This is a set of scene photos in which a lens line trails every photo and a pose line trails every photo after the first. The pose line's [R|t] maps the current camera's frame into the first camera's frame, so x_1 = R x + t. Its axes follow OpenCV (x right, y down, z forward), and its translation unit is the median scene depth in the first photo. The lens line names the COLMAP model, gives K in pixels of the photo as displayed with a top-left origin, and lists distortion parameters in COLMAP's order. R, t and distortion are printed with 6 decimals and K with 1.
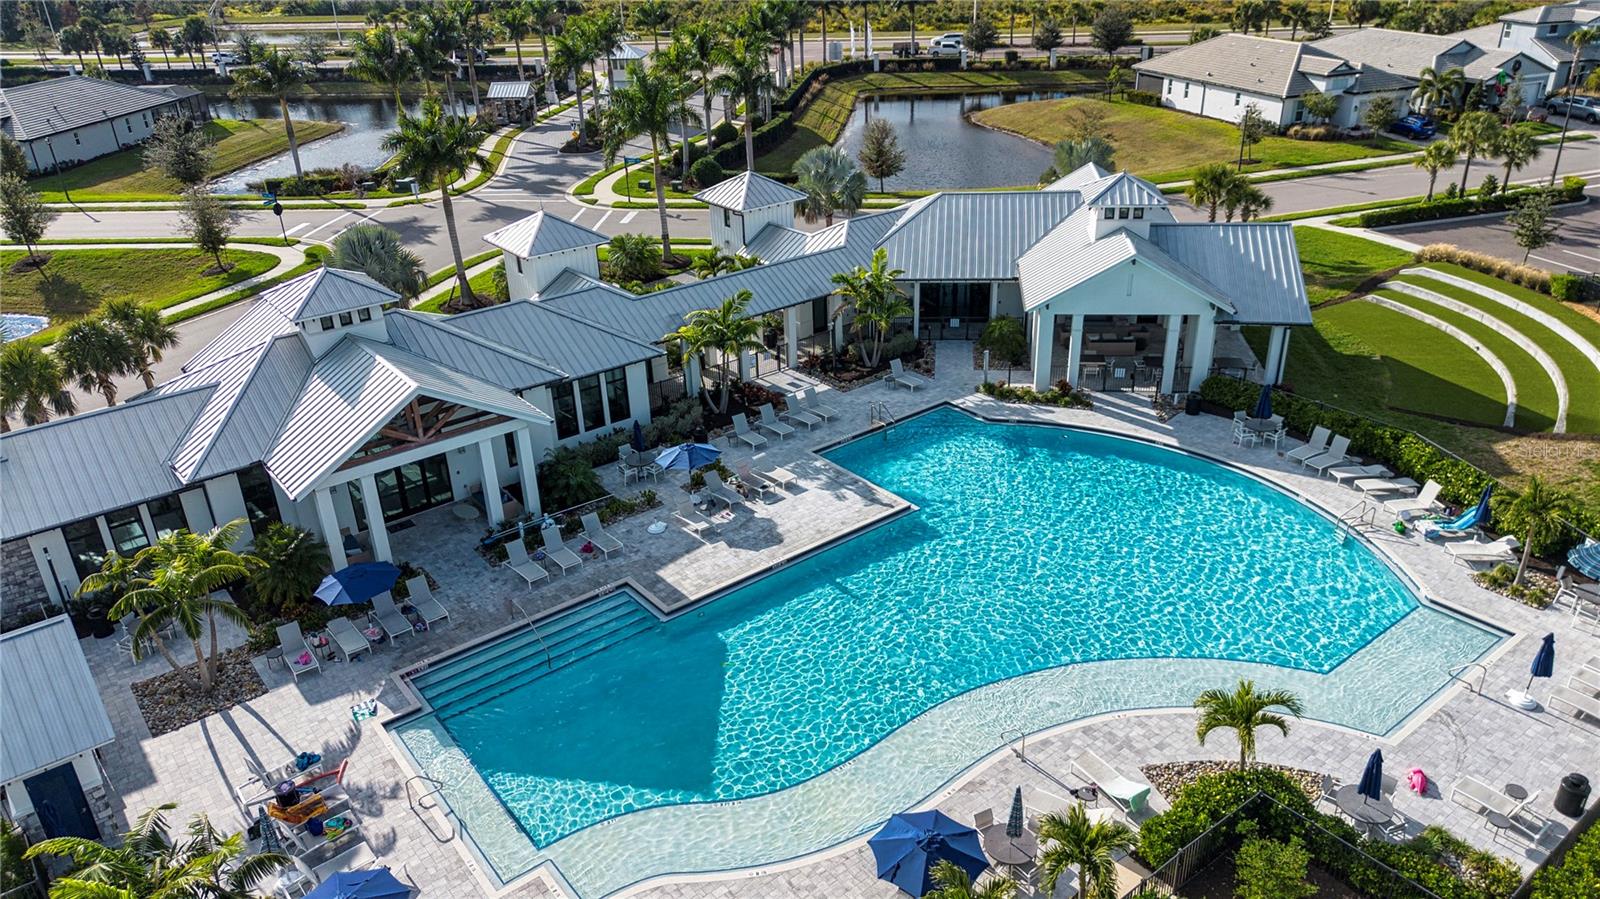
lens RADIAL K [[1162.3, 0, 800.0], [0, 1162.3, 449.5], [0, 0, 1]] dist [0.040282, -0.005372]
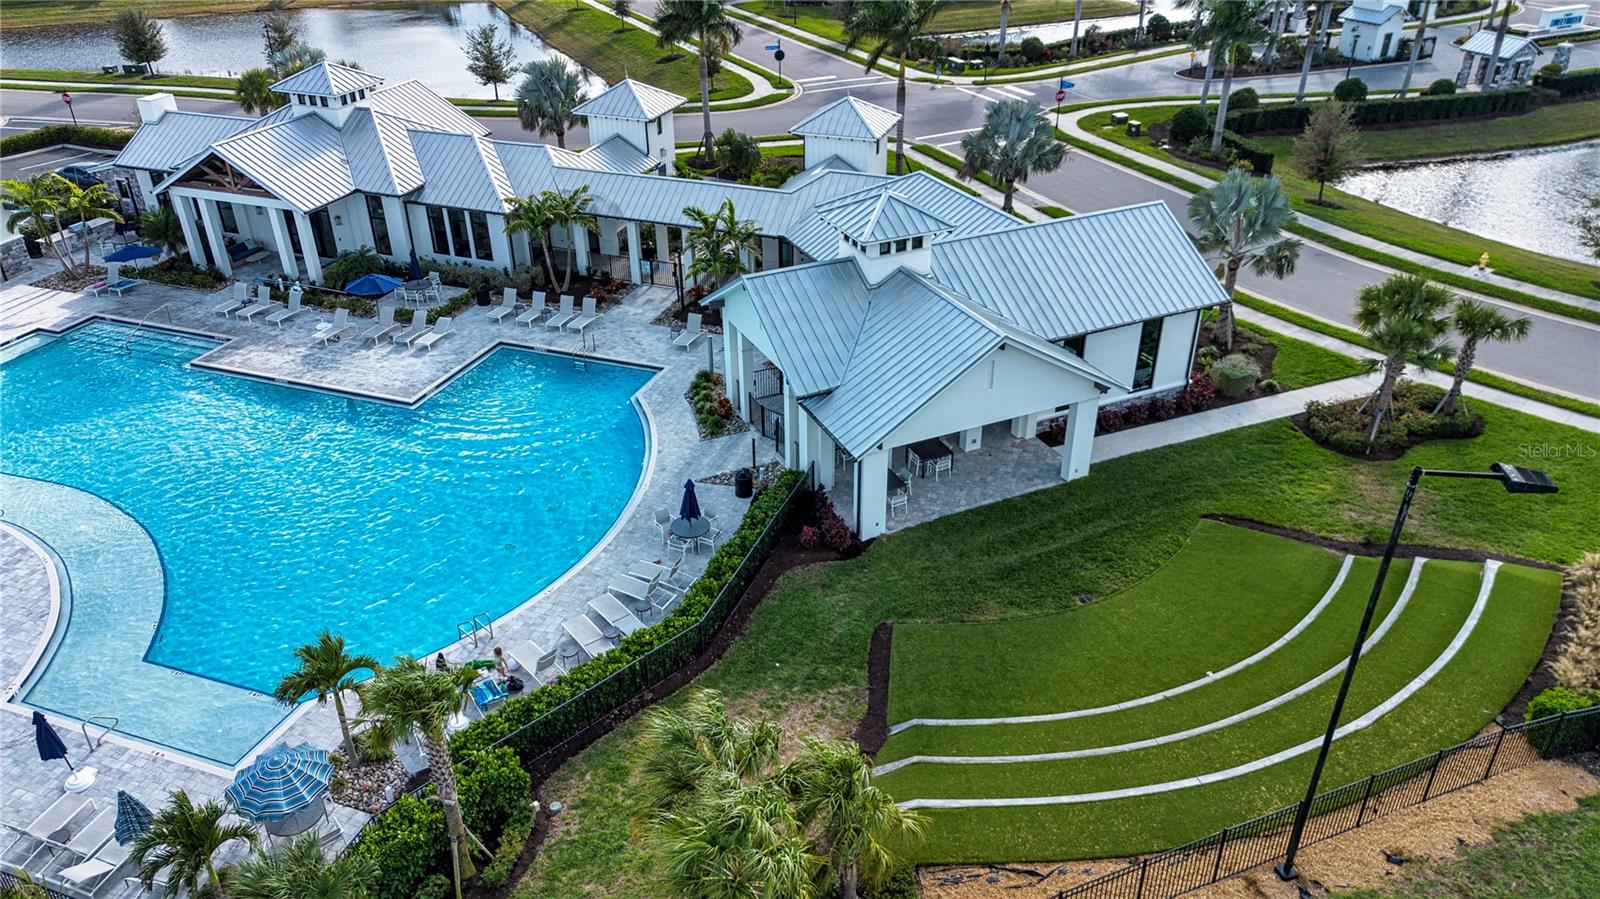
lens RADIAL K [[1162.3, 0, 800.0], [0, 1162.3, 449.5], [0, 0, 1]] dist [0.040282, -0.005372]
pose [[0.578408, 0.459864, -0.673772, 0.914674], [-0.386977, 0.881786, 0.269633, -0.297112], [0.718117, 0.104777, 0.687989, 0.453786]]
